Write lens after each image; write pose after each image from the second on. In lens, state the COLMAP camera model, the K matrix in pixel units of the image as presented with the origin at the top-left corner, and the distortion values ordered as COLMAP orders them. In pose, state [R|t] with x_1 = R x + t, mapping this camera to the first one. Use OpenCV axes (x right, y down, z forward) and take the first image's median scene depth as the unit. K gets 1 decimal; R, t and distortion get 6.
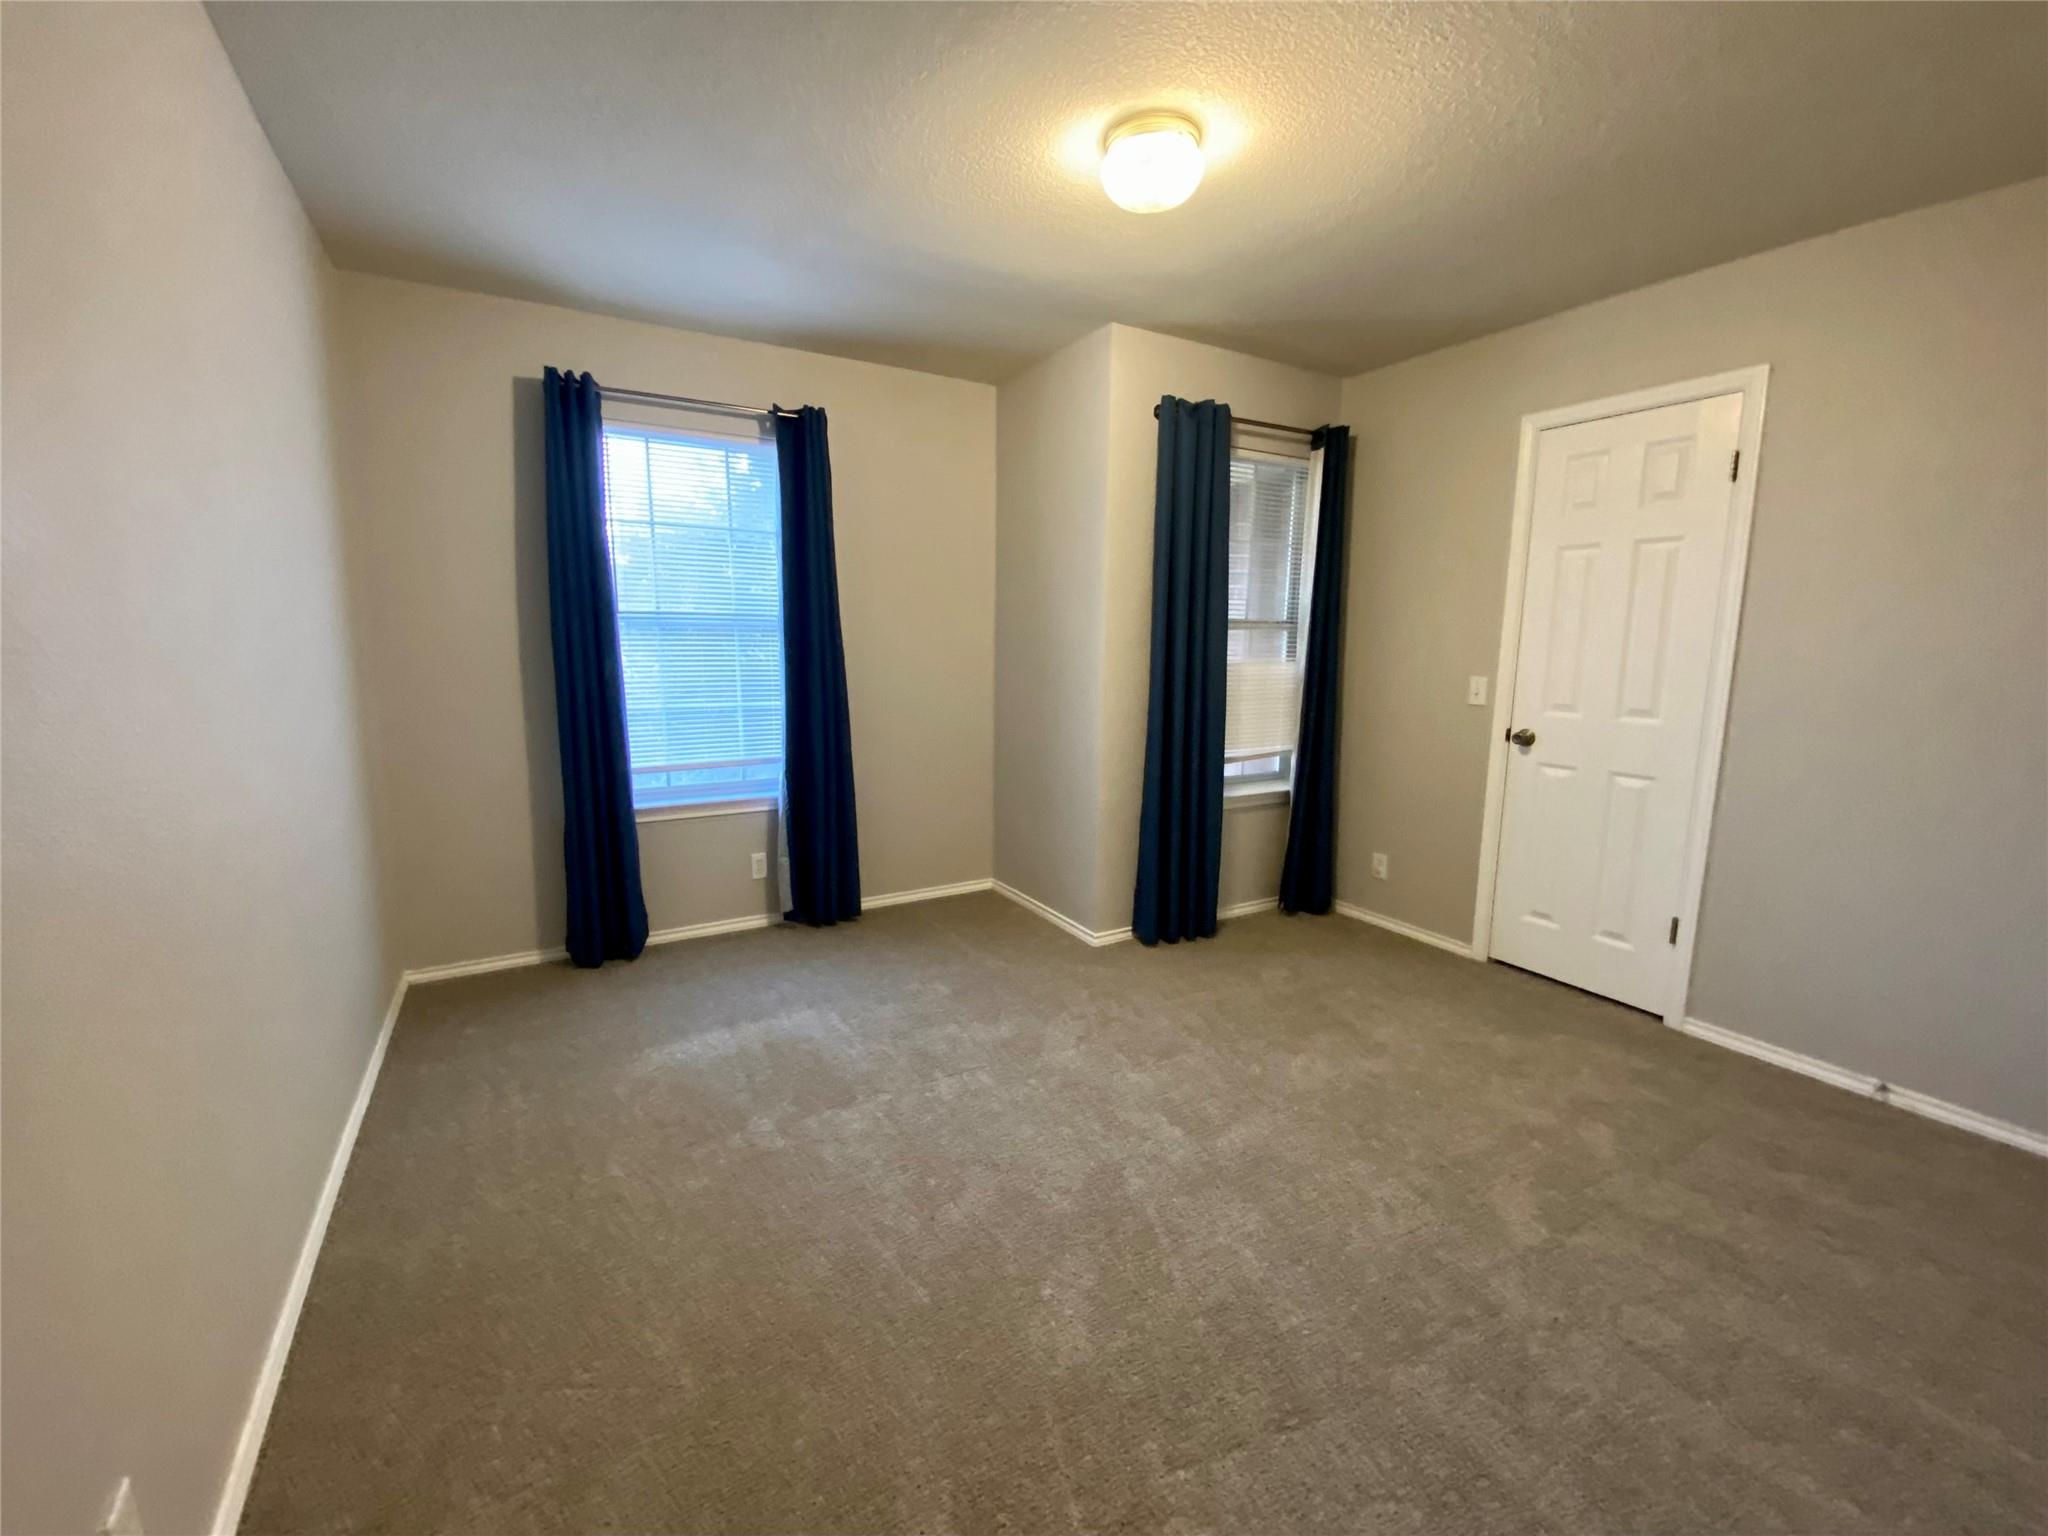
lens RADIAL K [[832.3, 0, 1024.0], [0, 832.3, 768.0], [0, 0, 1]] dist [0.017652, -0.019827]
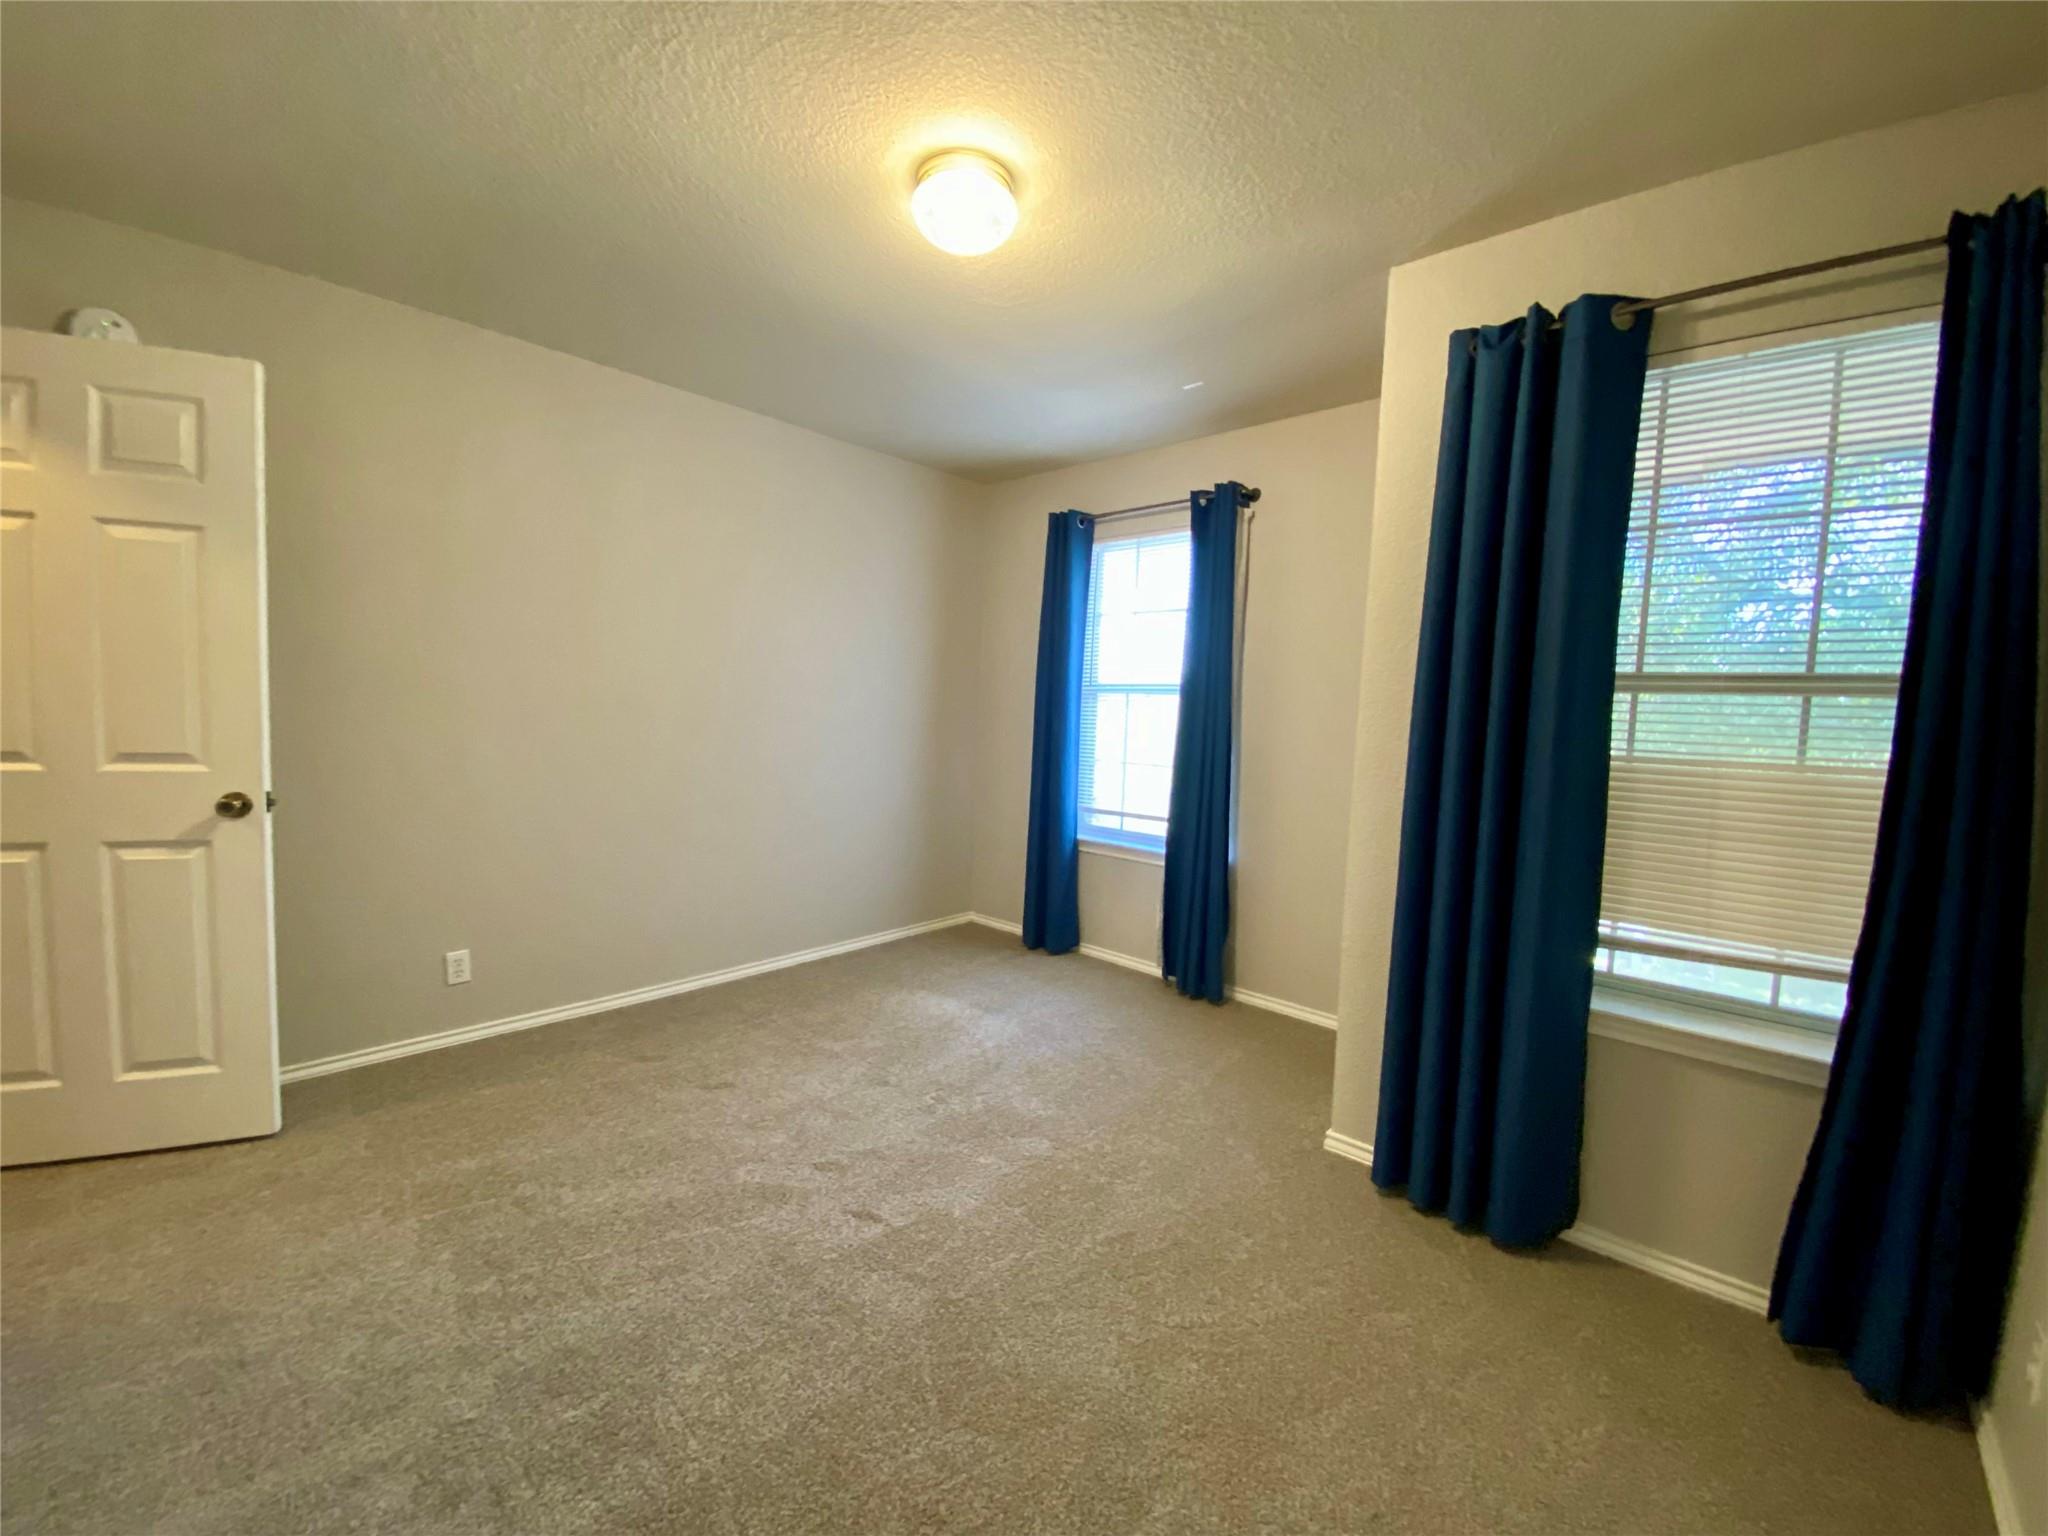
lens RADIAL K [[832.3, 0, 1024.0], [0, 832.3, 768.0], [0, 0, 1]] dist [0.017652, -0.019827]
pose [[0.302627, 0.077732, -0.949934, 0.641875], [-0.189523, 0.981674, 0.019952, -0.059096], [0.934076, 0.173997, 0.311813, 0.495155]]
